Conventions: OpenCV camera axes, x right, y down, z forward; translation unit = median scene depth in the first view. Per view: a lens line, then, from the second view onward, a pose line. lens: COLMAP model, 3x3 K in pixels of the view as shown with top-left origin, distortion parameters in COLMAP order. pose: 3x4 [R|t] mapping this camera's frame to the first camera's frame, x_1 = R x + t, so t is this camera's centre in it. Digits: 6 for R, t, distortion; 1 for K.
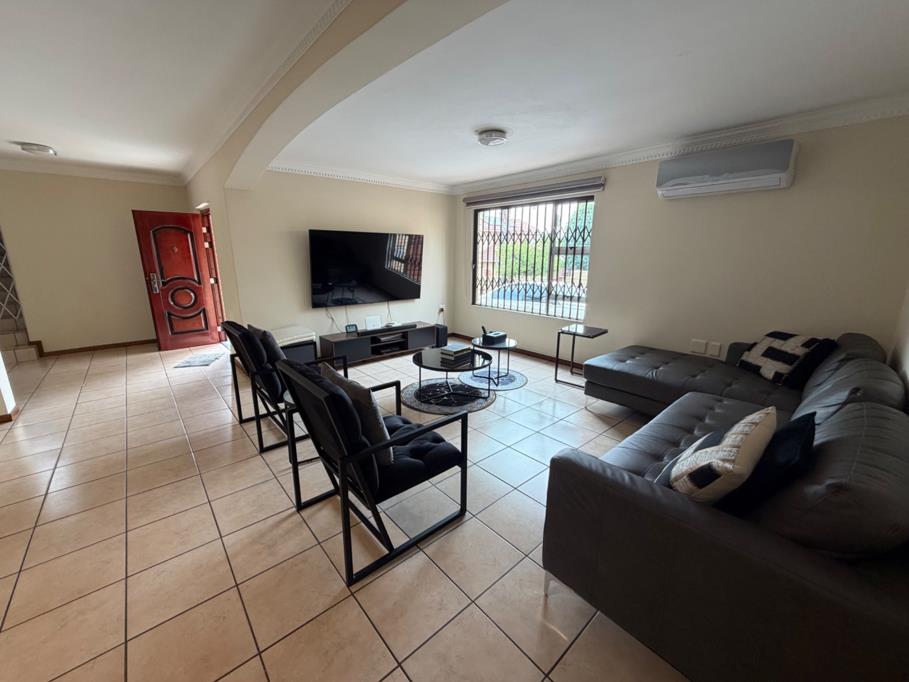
lens RADIAL K [[361.7, 0, 451.5], [0, 361.7, 340.5], [0, 0, 1]] dist [0.001996, 0.000358]
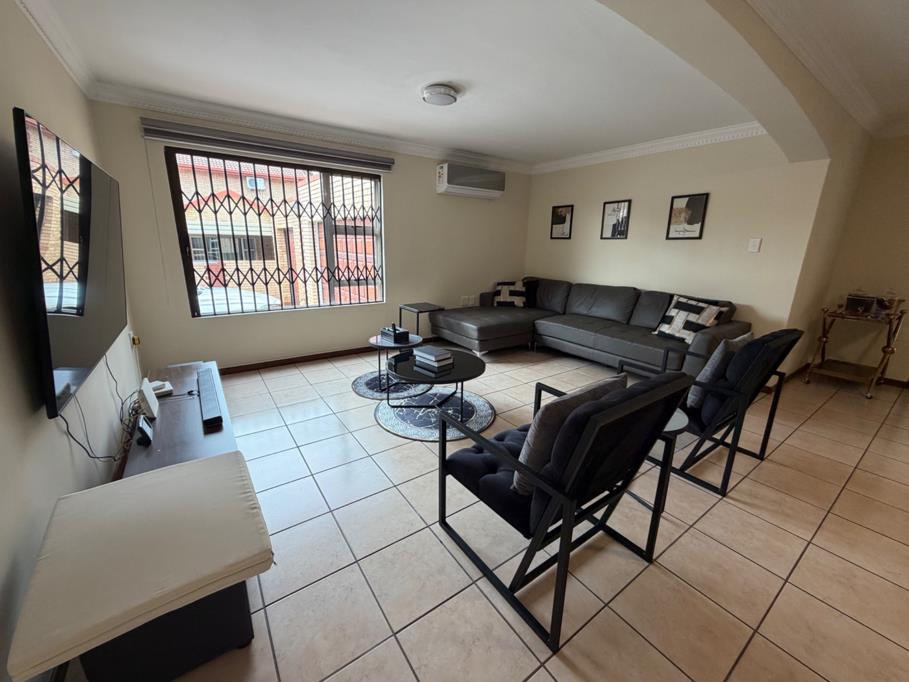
lens RADIAL K [[361.7, 0, 451.5], [0, 361.7, 340.5], [0, 0, 1]] dist [0.001996, 0.000358]
pose [[0.106159, -0.259530, 0.959883, -0.694300], [0.212176, 0.949017, 0.233126, -0.166951], [-0.971448, 0.178915, 0.155813, 0.770372]]
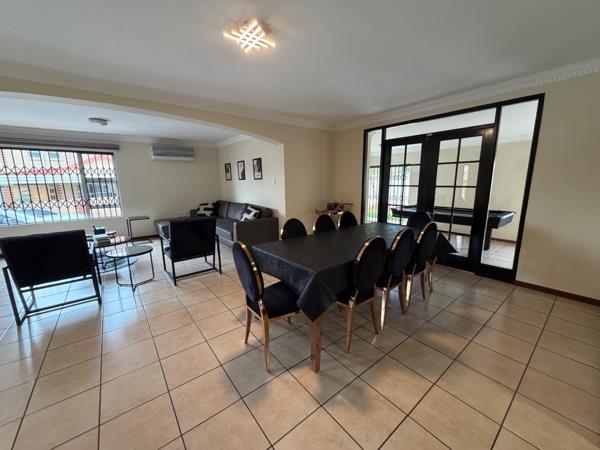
lens RADIAL K [[238.8, 0, 298.0], [0, 238.8, 224.7], [0, 0, 1]] dist [0.001996, 0.000358]
pose [[0.050262, -0.184590, 0.981530, -0.962860], [0.247328, 0.954461, 0.166834, 0.009232], [-0.967627, 0.234374, 0.093627, -0.018141]]
